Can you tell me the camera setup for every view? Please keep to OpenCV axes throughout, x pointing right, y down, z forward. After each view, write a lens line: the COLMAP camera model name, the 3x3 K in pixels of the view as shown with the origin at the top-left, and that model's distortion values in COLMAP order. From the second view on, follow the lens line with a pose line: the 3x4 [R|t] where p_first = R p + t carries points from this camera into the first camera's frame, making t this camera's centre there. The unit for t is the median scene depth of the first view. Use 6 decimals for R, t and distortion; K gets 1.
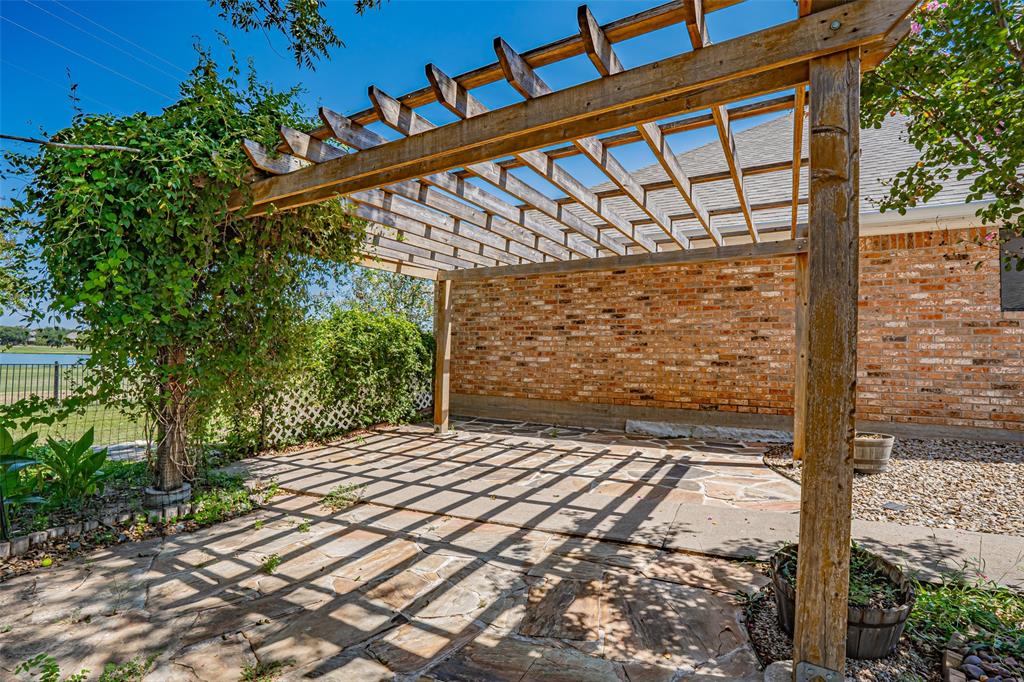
lens RADIAL K [[483.6, 0, 509.1], [0, 483.6, 341.1], [0, 0, 1]] dist [-0.079067, 0.029704]
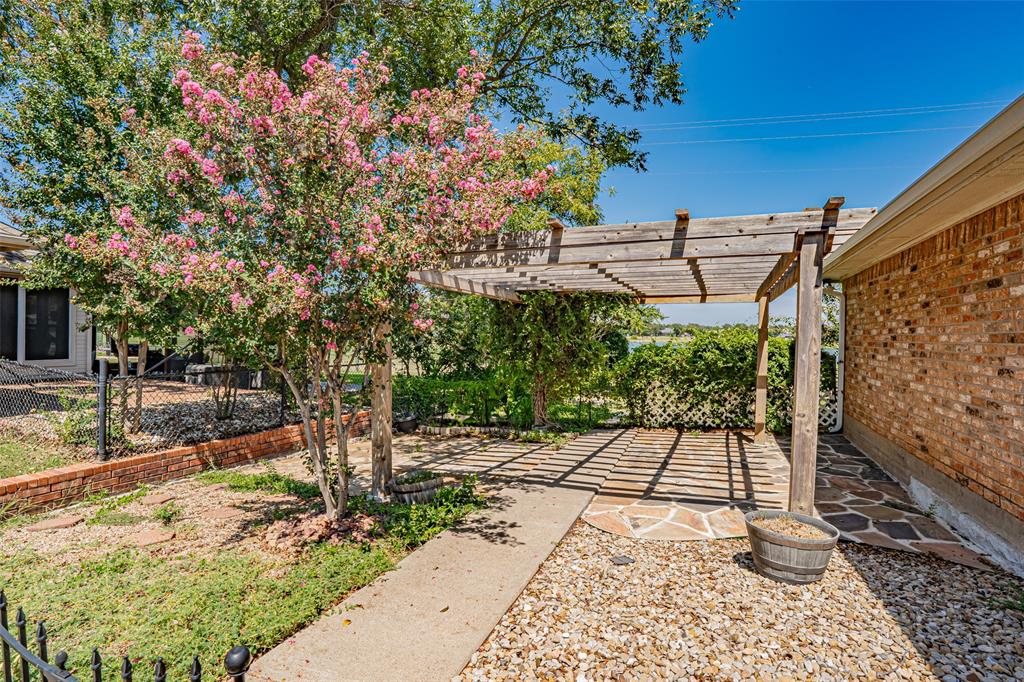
lens RADIAL K [[483.6, 0, 509.1], [0, 483.6, 341.1], [0, 0, 1]] dist [-0.079067, 0.029704]
pose [[0.133629, -0.007660, -0.991002, 1.776002], [0.016033, 0.999856, -0.005566, -0.088631], [0.990902, -0.015145, 0.133733, 0.653950]]
